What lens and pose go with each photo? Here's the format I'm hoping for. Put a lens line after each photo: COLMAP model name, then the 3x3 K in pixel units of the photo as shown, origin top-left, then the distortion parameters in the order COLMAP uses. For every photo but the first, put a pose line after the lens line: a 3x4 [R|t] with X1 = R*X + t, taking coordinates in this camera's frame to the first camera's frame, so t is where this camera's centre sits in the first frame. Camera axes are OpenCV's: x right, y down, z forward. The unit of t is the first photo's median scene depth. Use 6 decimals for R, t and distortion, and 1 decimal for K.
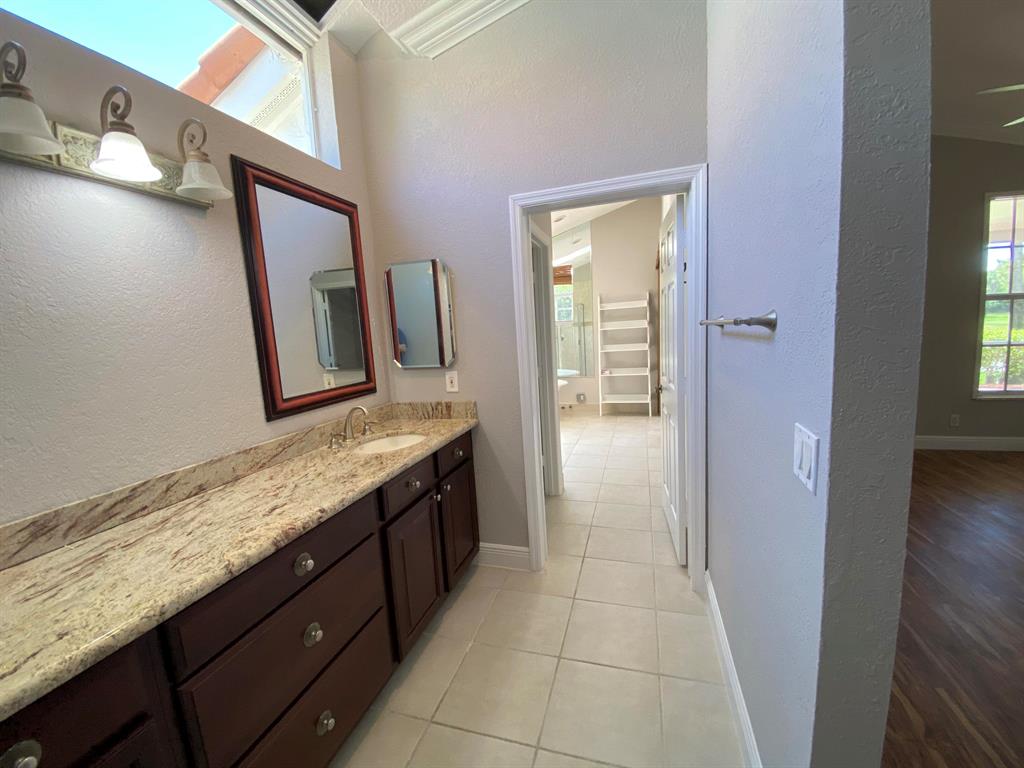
lens RADIAL K [[415.0, 0, 511.4], [0, 415.0, 381.7], [0, 0, 1]] dist [0.021528, -0.020637]
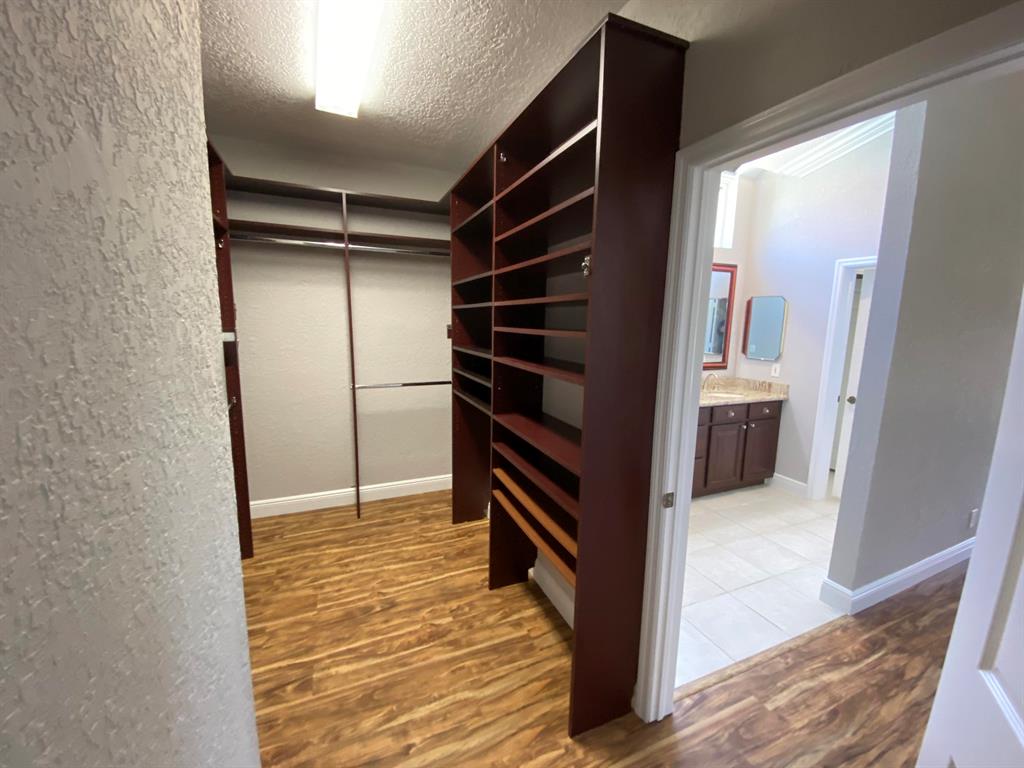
lens RADIAL K [[415.0, 0, 511.4], [0, 415.0, 381.7], [0, 0, 1]] dist [0.021528, -0.020637]
pose [[0.641779, 0.187795, -0.743541, 0.637763], [-0.151368, 0.981500, 0.117244, 0.012866], [0.751803, 0.037304, 0.658332, -1.316379]]
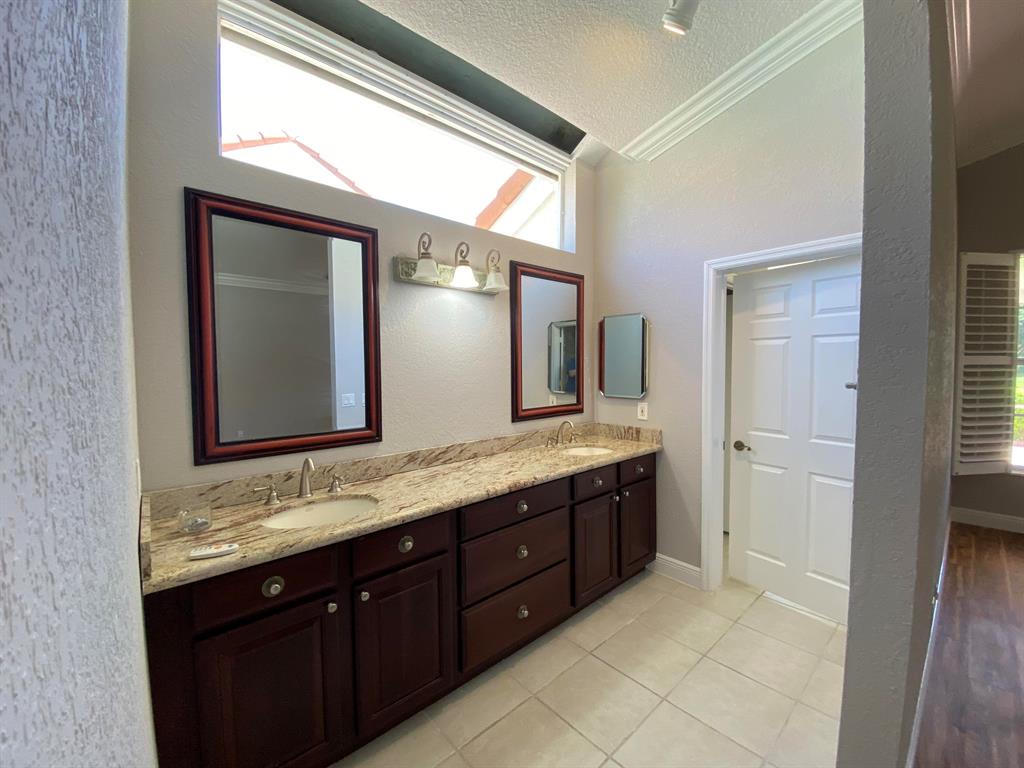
lens RADIAL K [[415.0, 0, 511.4], [0, 415.0, 381.7], [0, 0, 1]] dist [0.021528, -0.020637]
pose [[0.856382, 0.074062, -0.511004, 0.220500], [-0.106936, 0.993643, -0.035200, -0.003568], [0.505149, 0.084789, 0.858857, -0.391246]]
